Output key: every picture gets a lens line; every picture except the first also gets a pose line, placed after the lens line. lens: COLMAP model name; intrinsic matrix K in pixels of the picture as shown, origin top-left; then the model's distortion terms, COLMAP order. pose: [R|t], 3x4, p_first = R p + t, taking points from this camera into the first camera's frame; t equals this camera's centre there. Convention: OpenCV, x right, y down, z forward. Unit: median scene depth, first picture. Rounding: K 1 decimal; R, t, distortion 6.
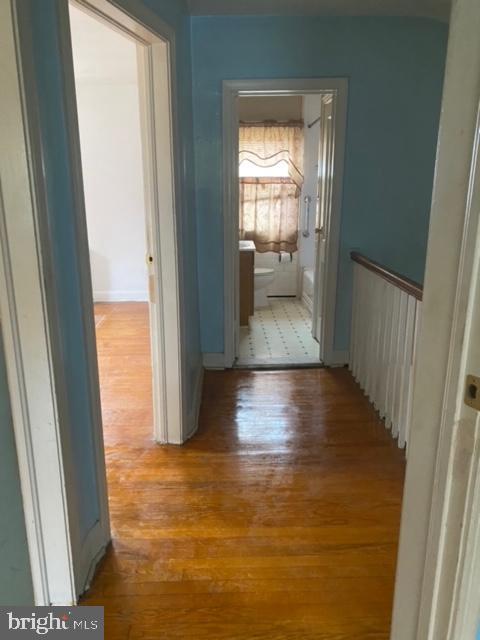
lens RADIAL K [[484.4, 0, 239.5], [0, 484.4, 320.0], [0, 0, 1]] dist [0.018456, -0.042258]
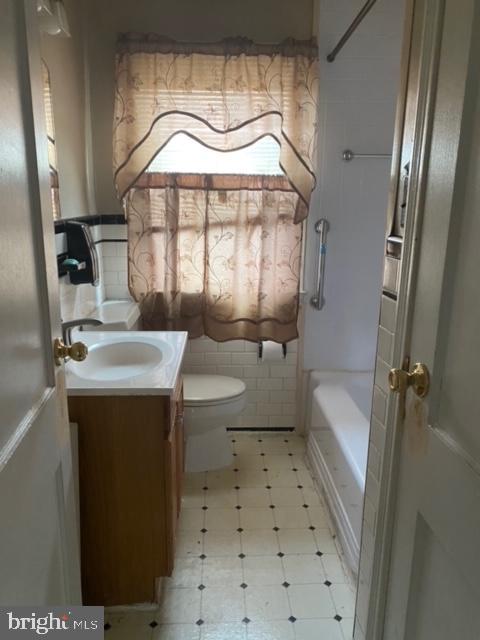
lens RADIAL K [[484.4, 0, 240.8], [0, 484.4, 319.2], [0, 0, 1]] dist [0.018456, -0.042258]
pose [[0.999472, 0.008558, 0.031358, 0.052719], [-0.007684, 0.999582, -0.027885, -0.152020], [-0.031584, 0.027629, 0.999119, 0.564240]]
